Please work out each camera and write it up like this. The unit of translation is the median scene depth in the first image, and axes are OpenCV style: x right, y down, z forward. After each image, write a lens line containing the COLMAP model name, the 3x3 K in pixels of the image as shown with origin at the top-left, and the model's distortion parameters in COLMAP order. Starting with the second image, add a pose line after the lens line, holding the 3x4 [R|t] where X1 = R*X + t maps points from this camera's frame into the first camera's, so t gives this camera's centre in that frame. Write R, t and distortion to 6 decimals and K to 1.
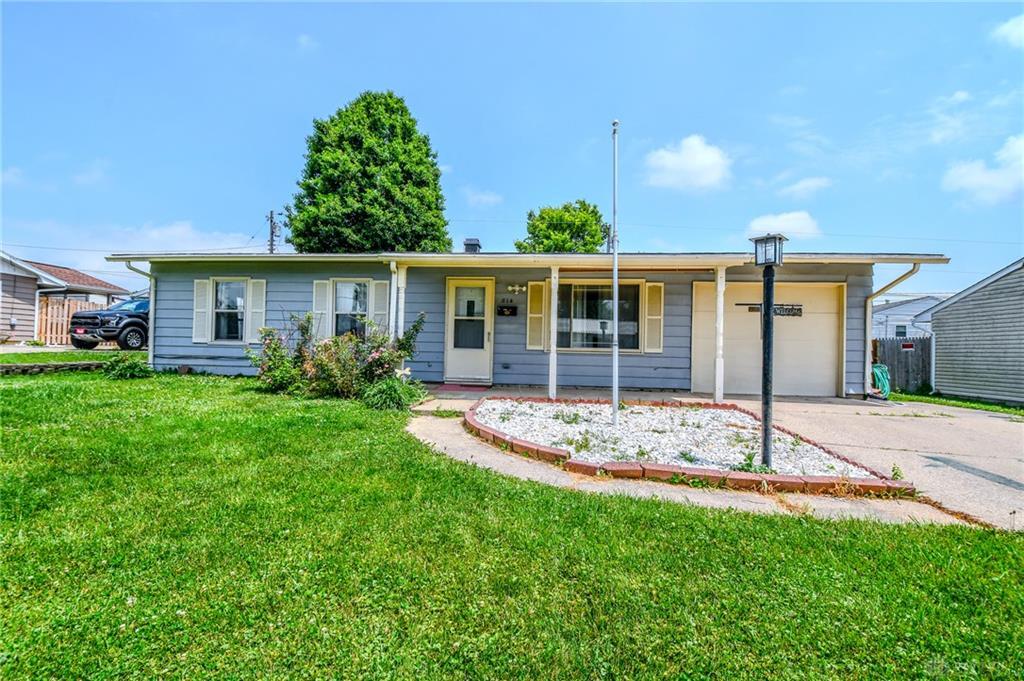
lens RADIAL K [[445.2, 0, 498.5], [0, 445.2, 347.0], [0, 0, 1]] dist [0.013201, -0.021157]
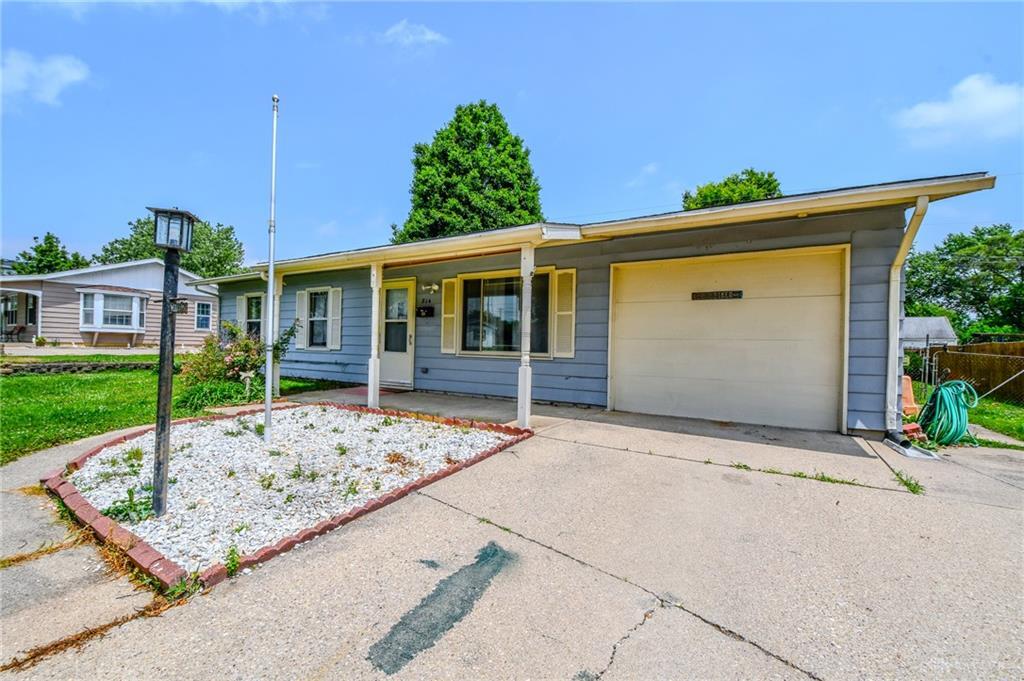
lens RADIAL K [[445.2, 0, 498.5], [0, 445.2, 347.0], [0, 0, 1]] dist [0.013201, -0.021157]
pose [[0.892212, -0.003247, -0.451605, 0.360970], [0.002585, 0.999994, -0.002084, -0.002766], [0.451610, 0.000692, 0.892215, 0.142397]]
